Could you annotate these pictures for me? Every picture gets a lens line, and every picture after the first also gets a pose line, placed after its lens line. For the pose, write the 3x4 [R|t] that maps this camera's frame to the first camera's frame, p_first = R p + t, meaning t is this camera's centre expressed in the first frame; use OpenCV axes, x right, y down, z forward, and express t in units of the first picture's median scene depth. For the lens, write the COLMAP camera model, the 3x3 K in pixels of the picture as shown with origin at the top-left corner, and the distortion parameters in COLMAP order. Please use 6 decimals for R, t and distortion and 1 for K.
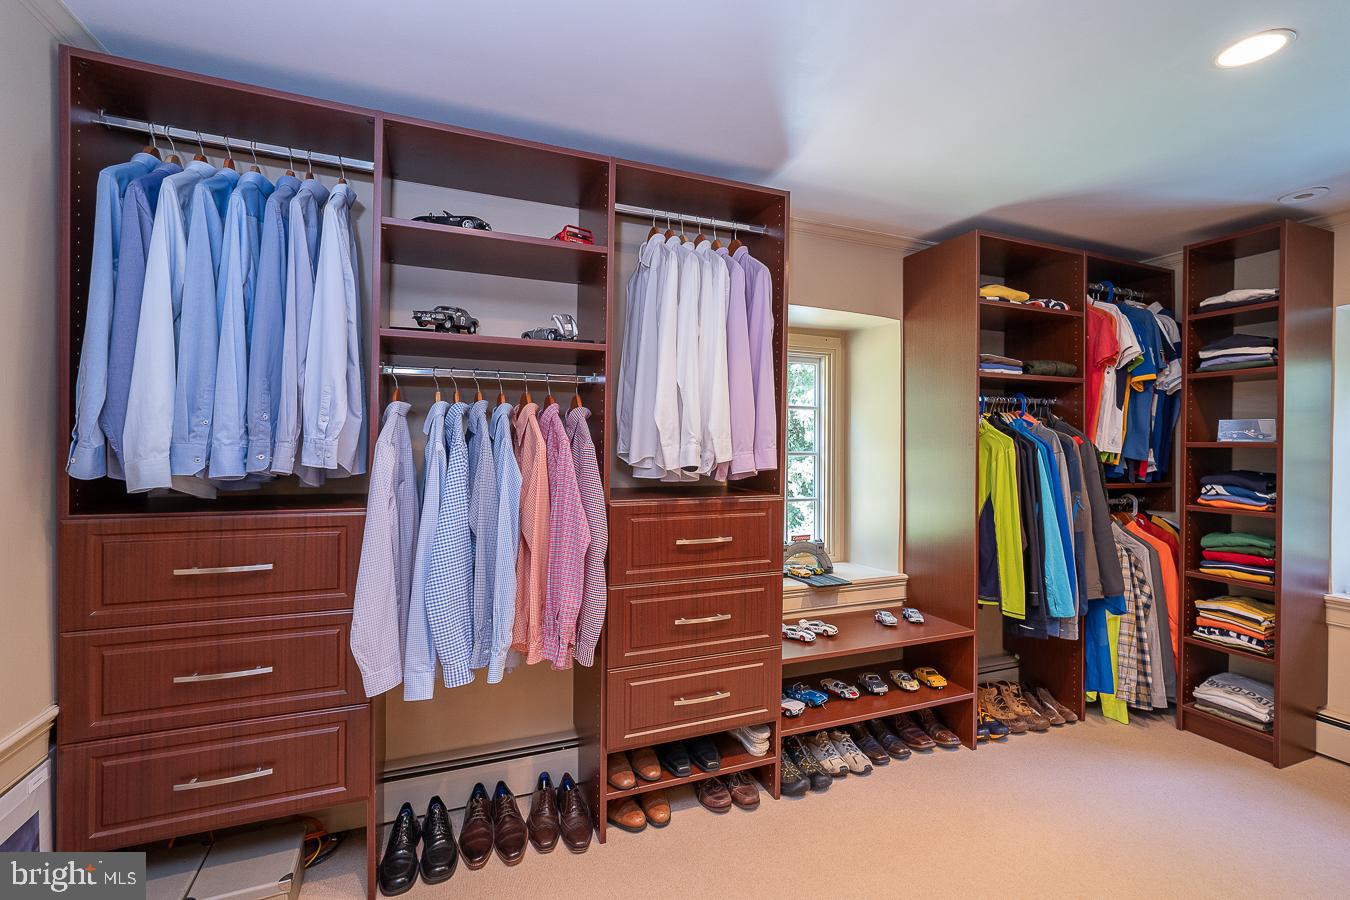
lens RADIAL K [[595.4, 0, 678.0], [0, 595.4, 445.7], [0, 0, 1]] dist [-0.004311, -0.000333]
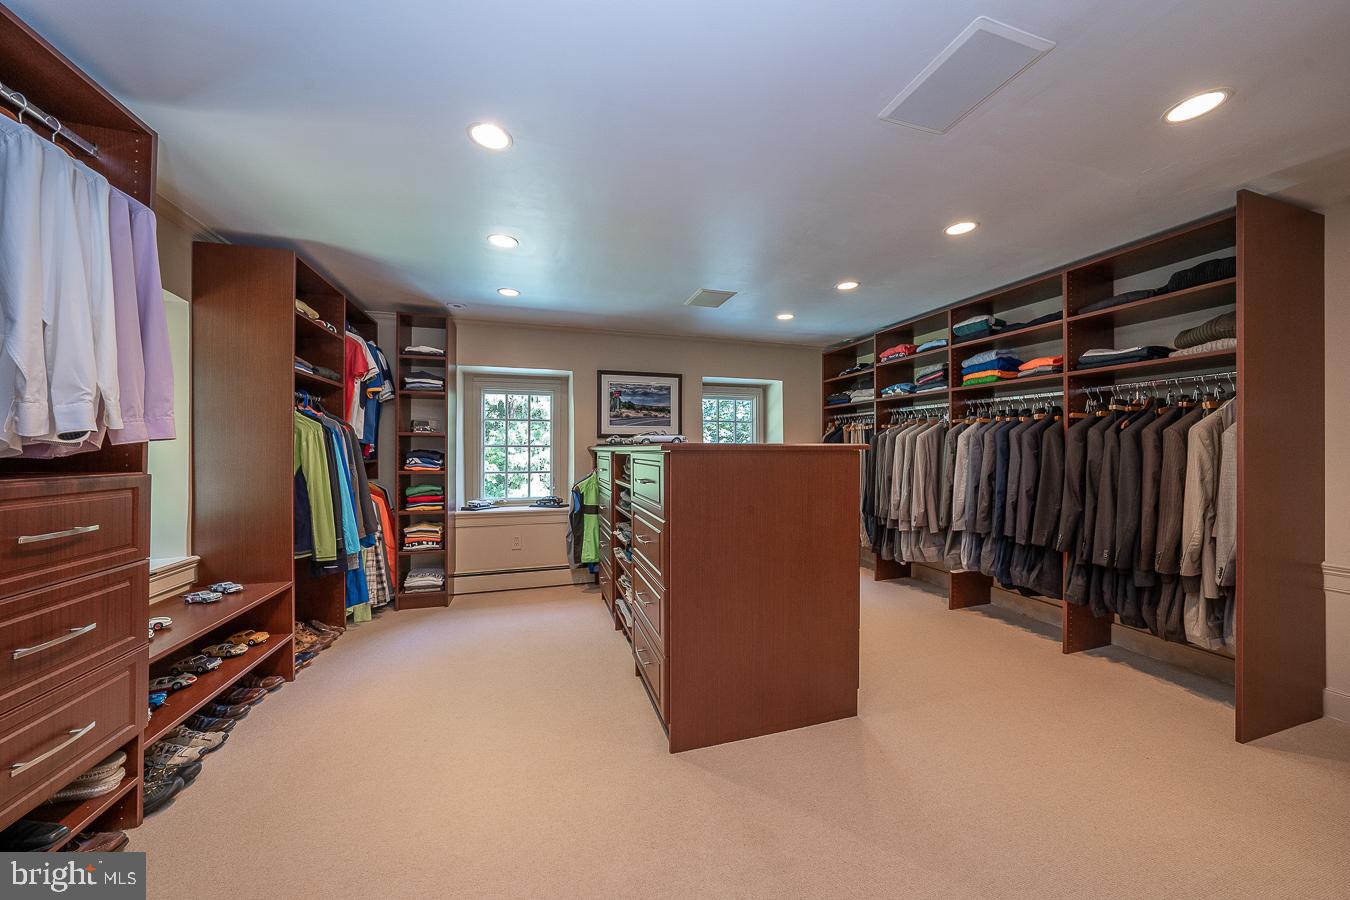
lens RADIAL K [[467.4, 0, 674.9], [0, 467.4, 446.1], [0, 0, 1]] dist [-0.014752, 0.000454]
pose [[0.089670, 0.004047, 0.995963, -0.421030], [0.007655, 0.999959, -0.004753, 0.053352], [-0.995942, 0.008051, 0.089636, 0.163483]]
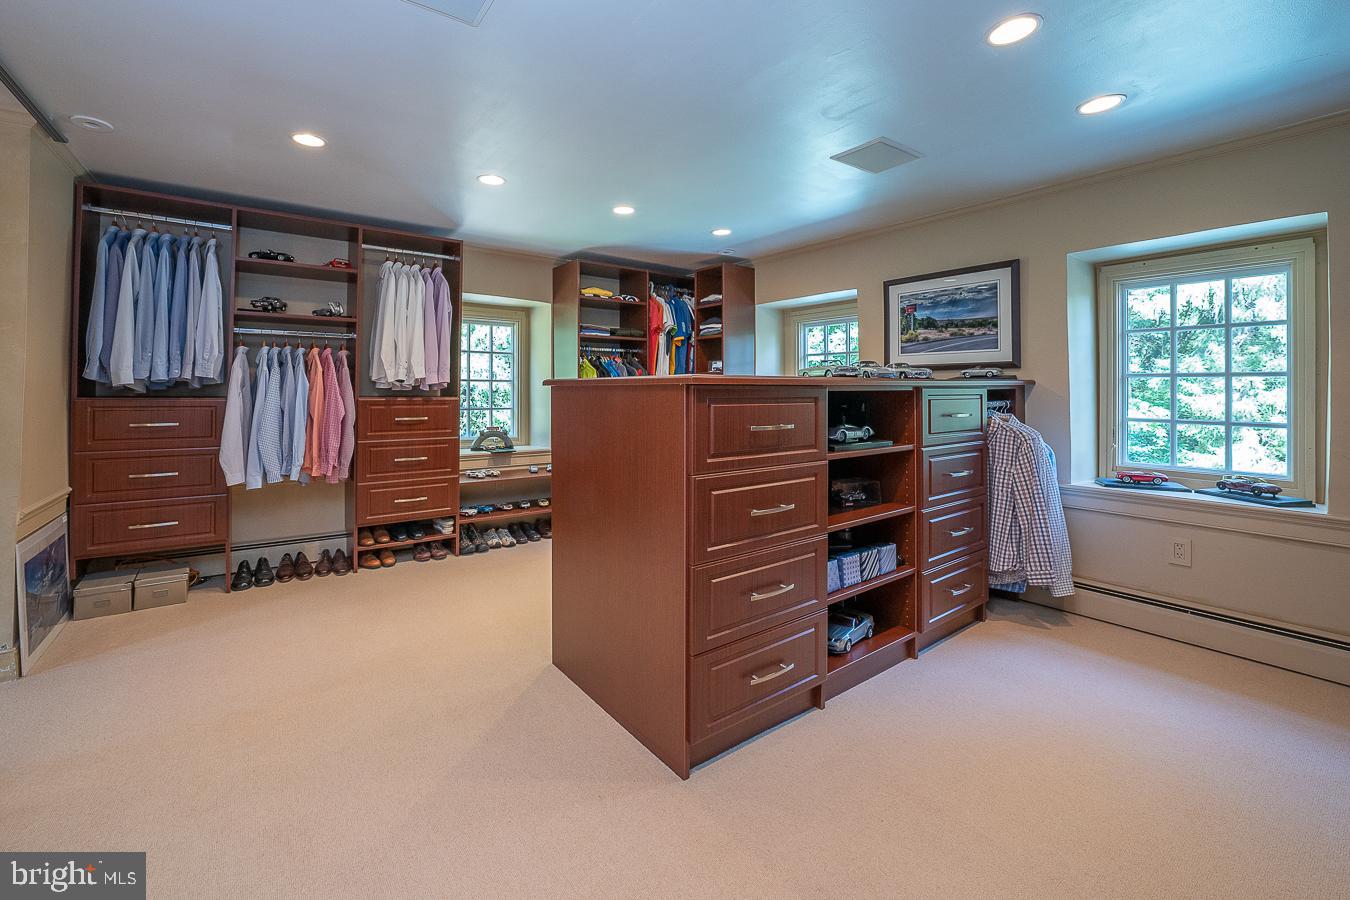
lens RADIAL K [[563.1, 0, 625.7], [0, 563.1, 384.3], [0, 0, 1]] dist [-0.023143, 0.000082]
pose [[0.977866, -0.001628, 0.209227, 0.318389], [0.004900, 0.999874, -0.015122, 0.070589], [-0.209176, 0.015812, 0.977750, -0.879453]]
